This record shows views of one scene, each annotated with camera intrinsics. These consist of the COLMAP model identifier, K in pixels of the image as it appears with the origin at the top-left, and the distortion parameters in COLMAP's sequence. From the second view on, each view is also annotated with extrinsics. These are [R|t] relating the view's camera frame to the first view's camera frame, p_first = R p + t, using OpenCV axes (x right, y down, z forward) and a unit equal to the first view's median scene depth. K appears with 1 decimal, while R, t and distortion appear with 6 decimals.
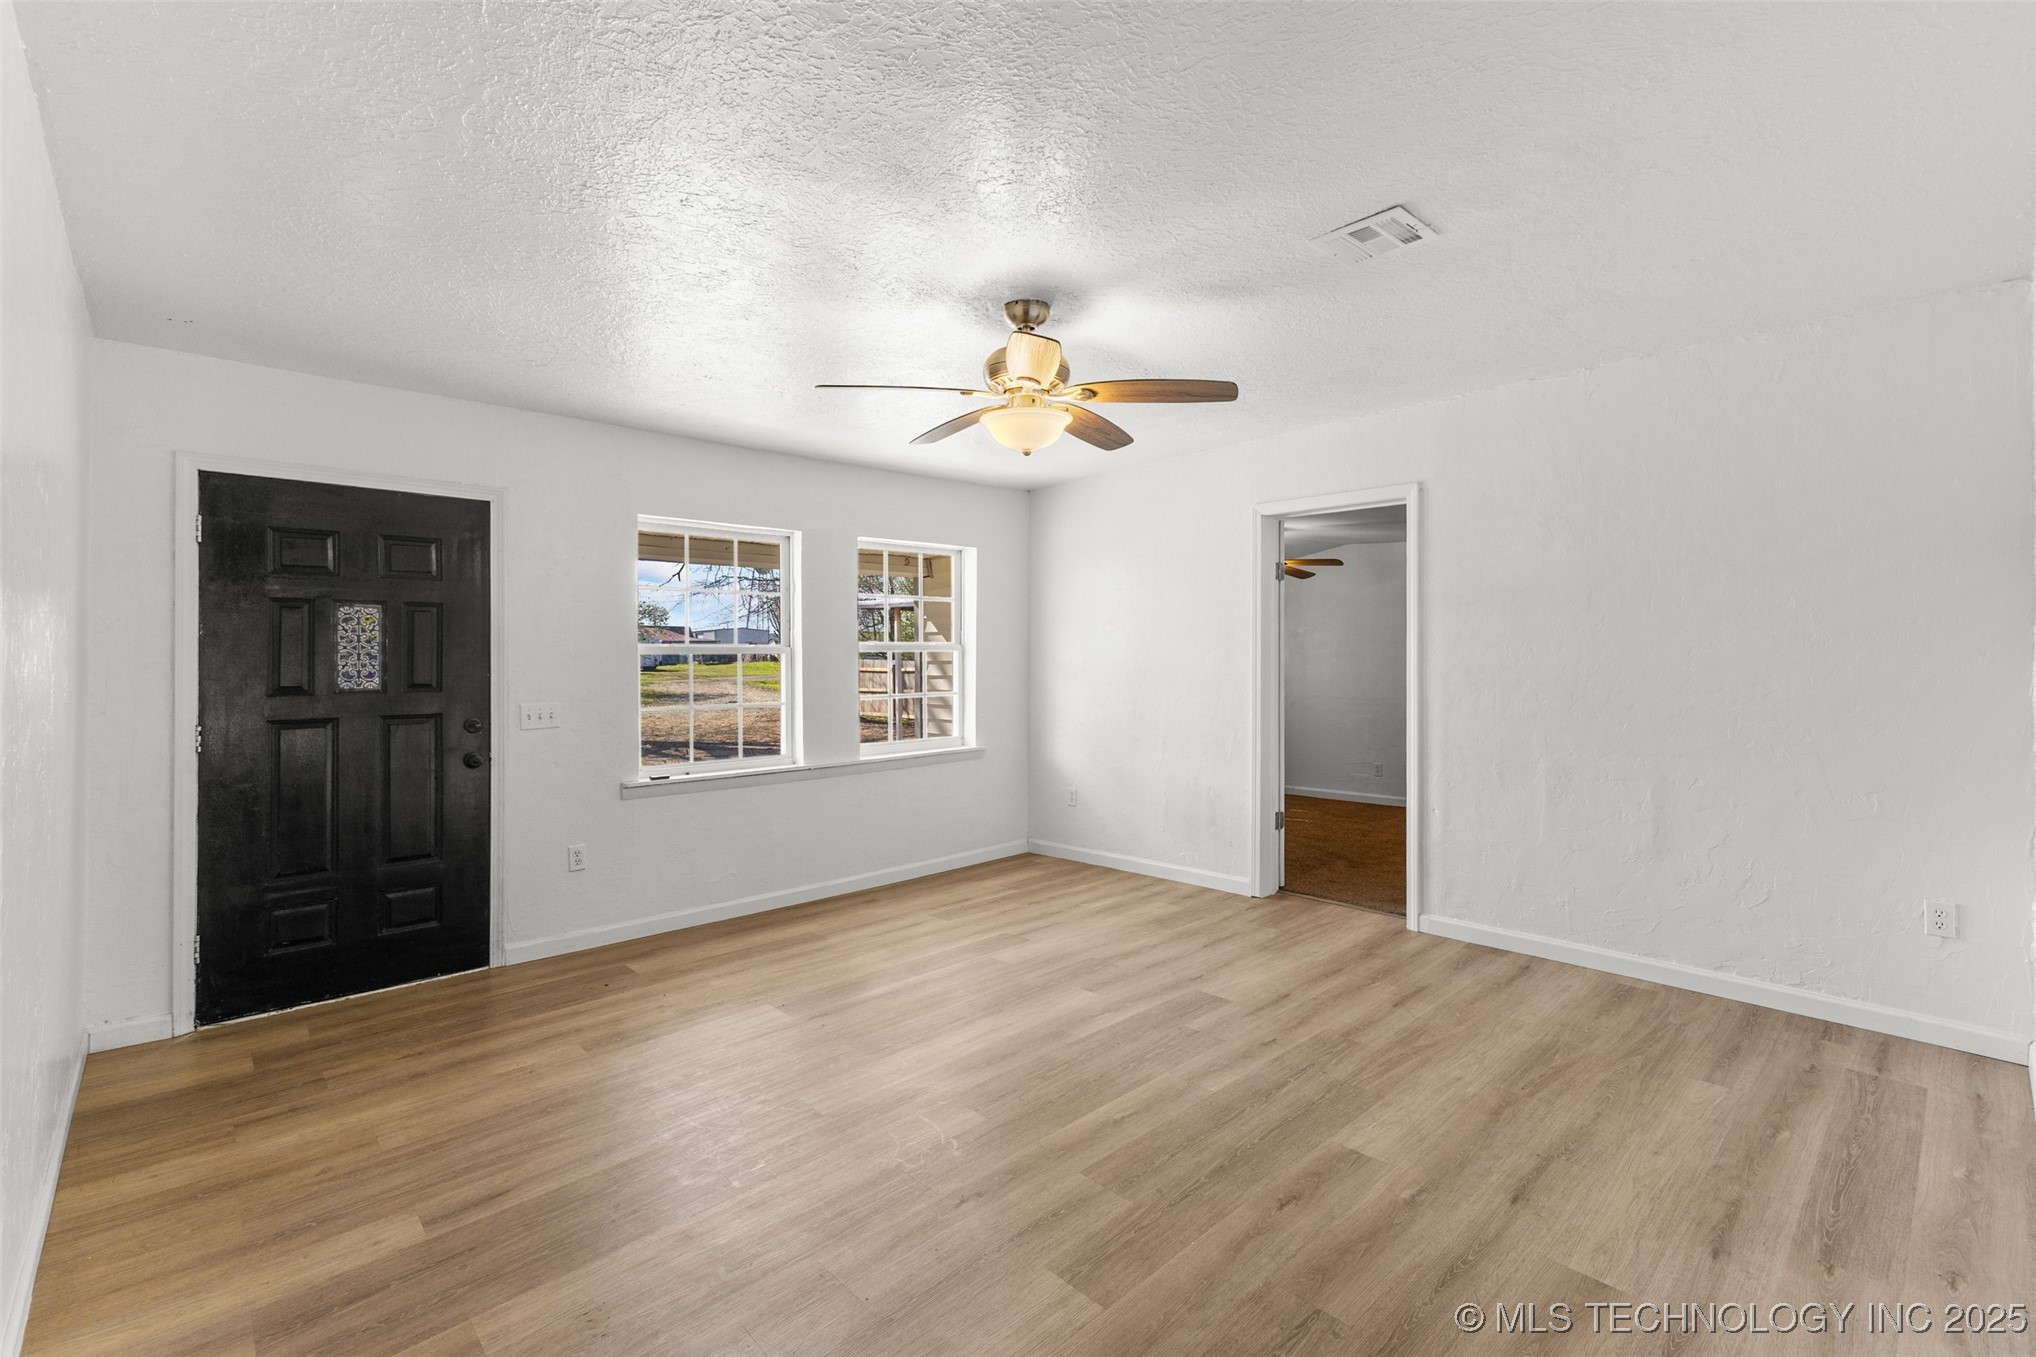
lens RADIAL K [[889.7, 0, 1013.9], [0, 889.7, 642.9], [0, 0, 1]] dist [-0.001386, -0.000581]
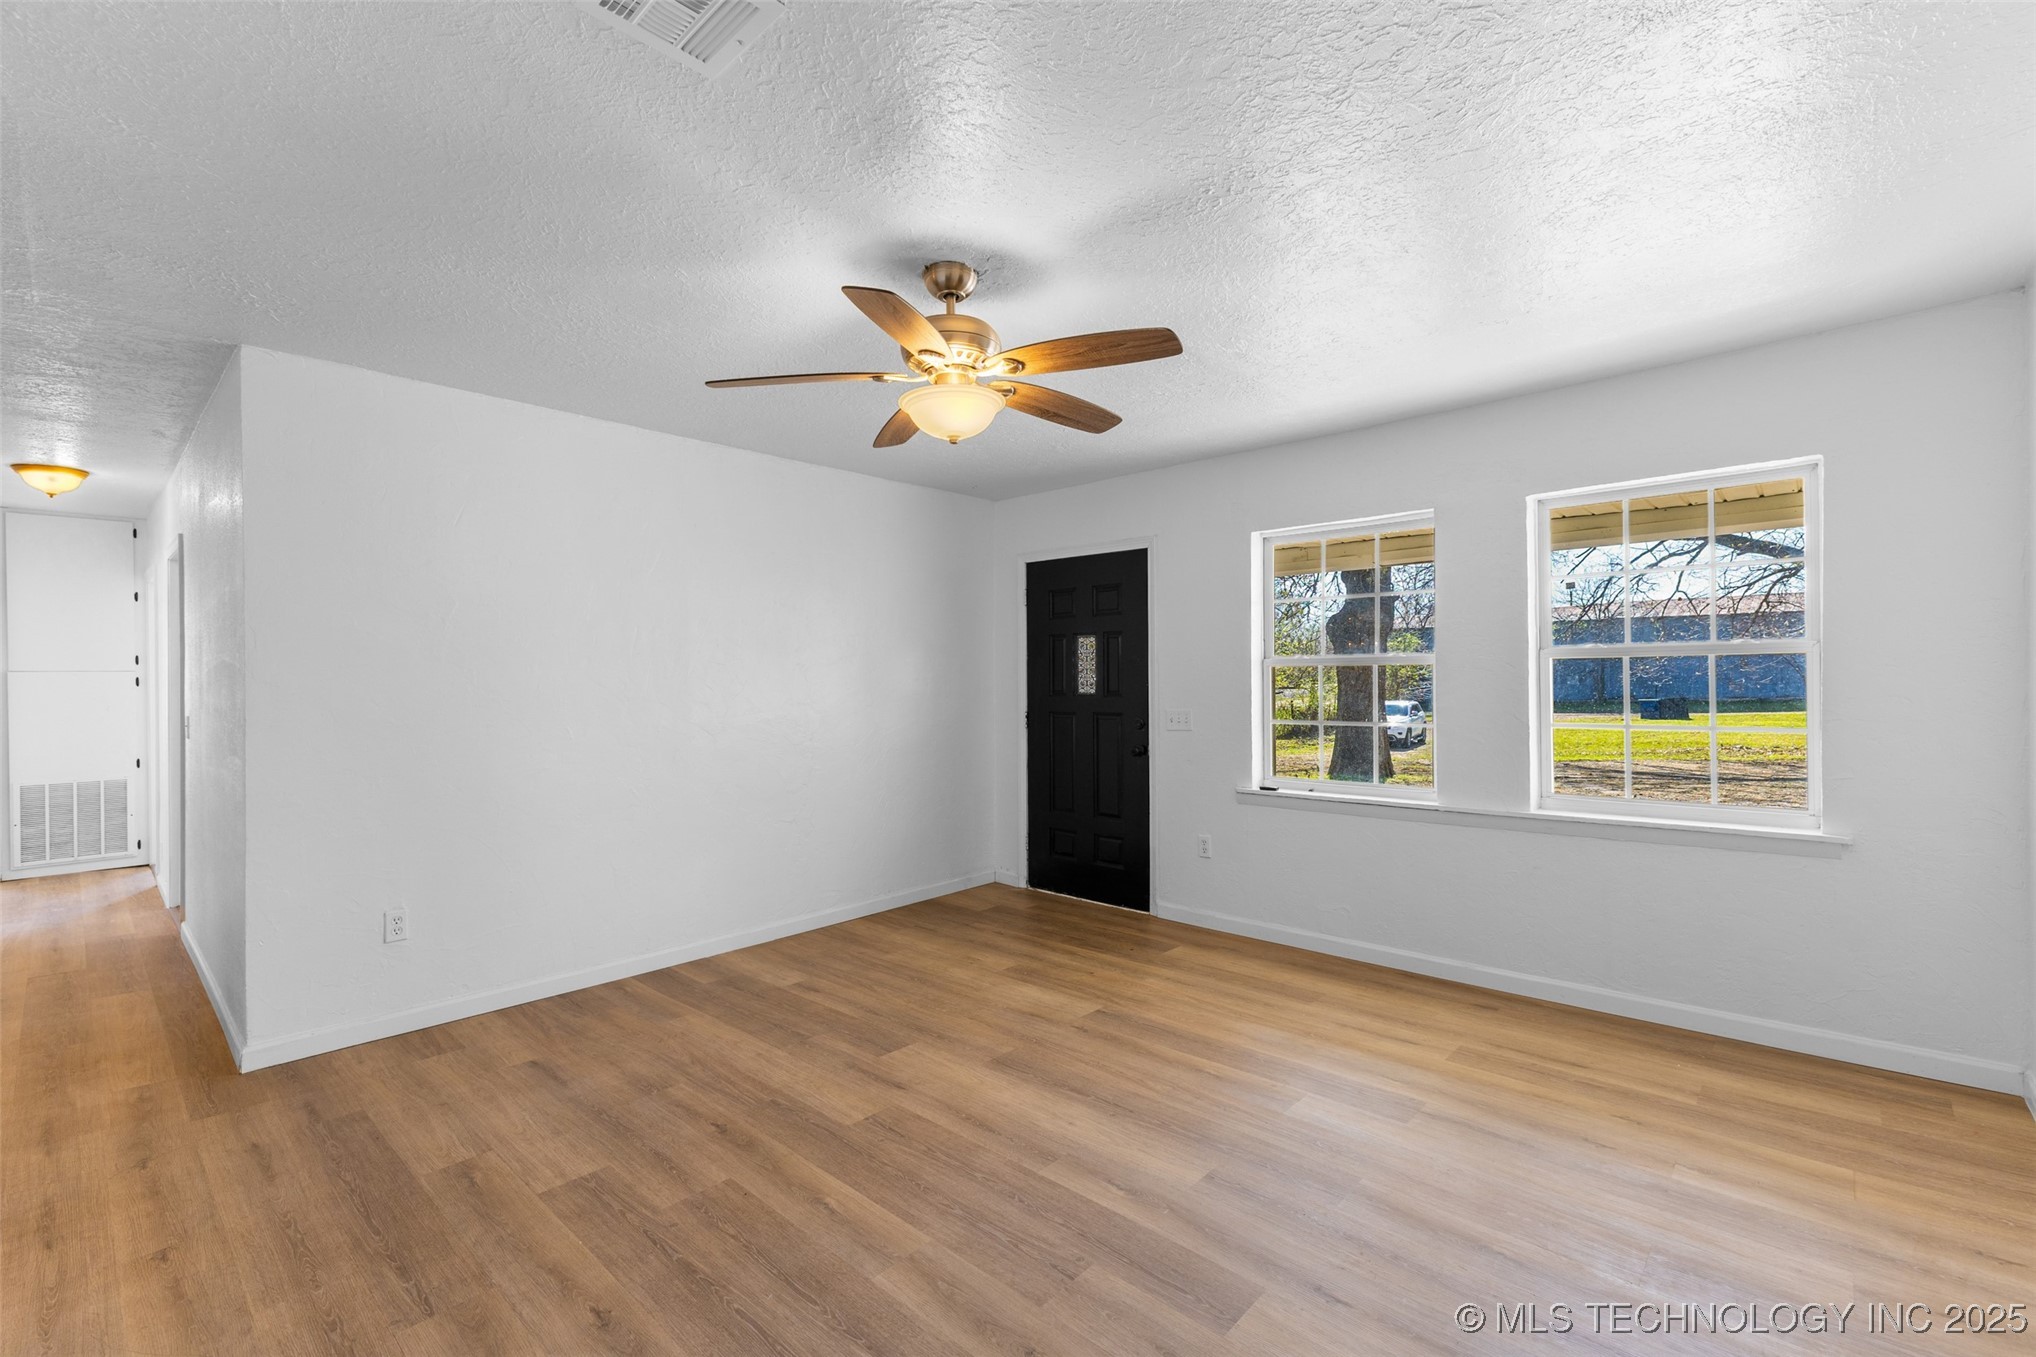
lens RADIAL K [[863.2, 0, 1032.0], [0, 863.2, 659.9], [0, 0, 1]] dist [0.001088, -0.003422]
pose [[0.094863, -0.012929, -0.995406, 0.696450], [0.023610, 0.999664, -0.010734, 0.011220], [0.995210, -0.022483, 0.095136, 0.797974]]
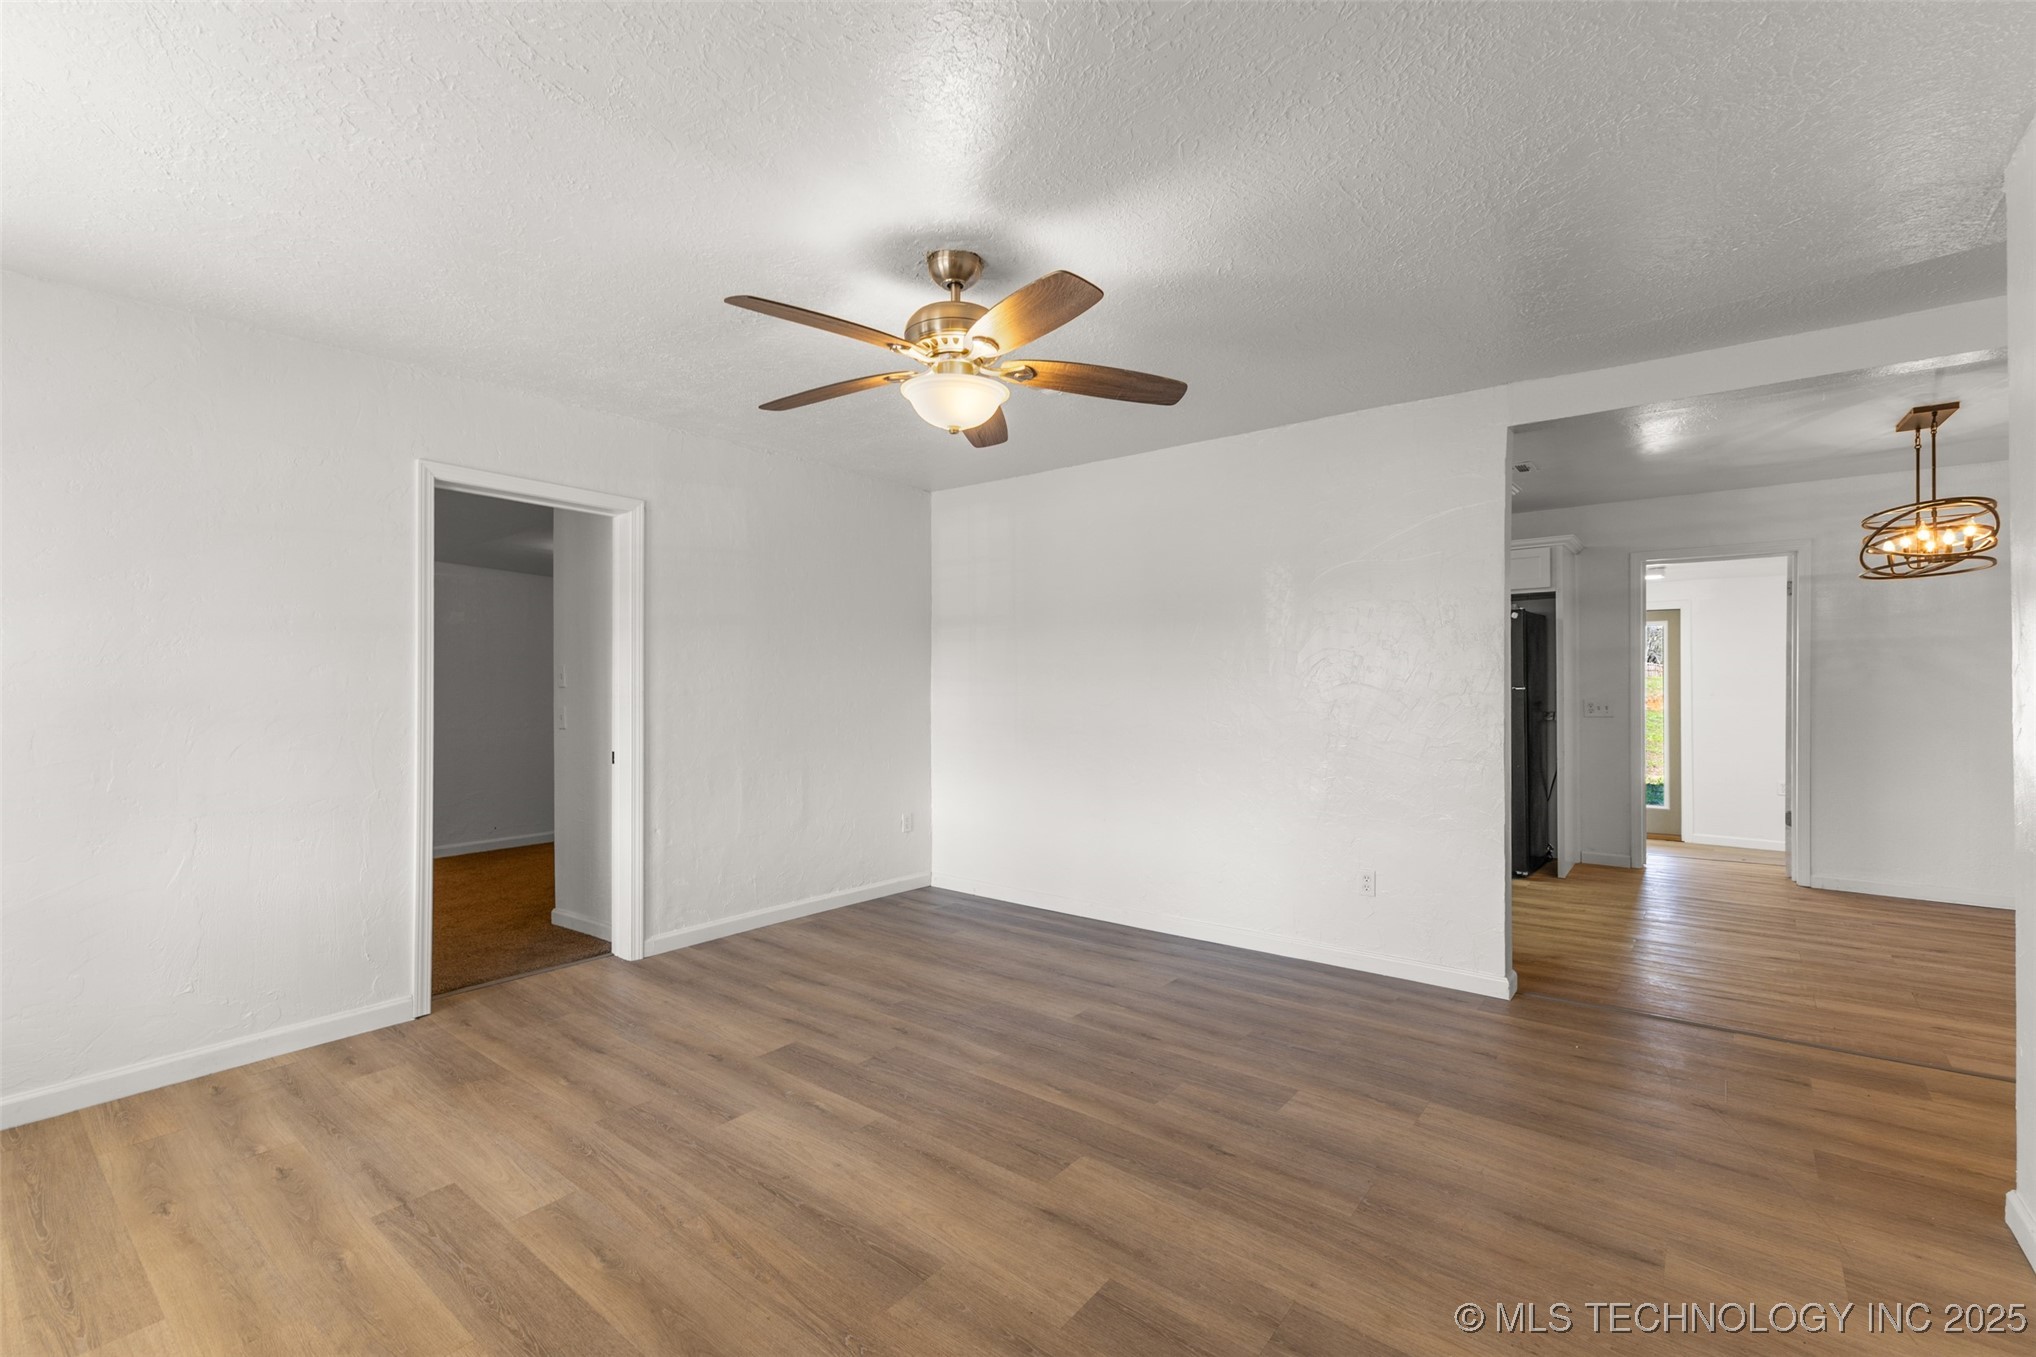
lens RADIAL K [[891.9, 0, 1022.3], [0, 891.9, 691.2], [0, 0, 1]] dist [0.000283, -0.000049]
pose [[-0.157423, 0.000894, 0.987531, -0.672845], [-0.009059, 0.999956, -0.002349, 0.032948], [-0.987490, -0.009316, -0.157408, 0.860392]]
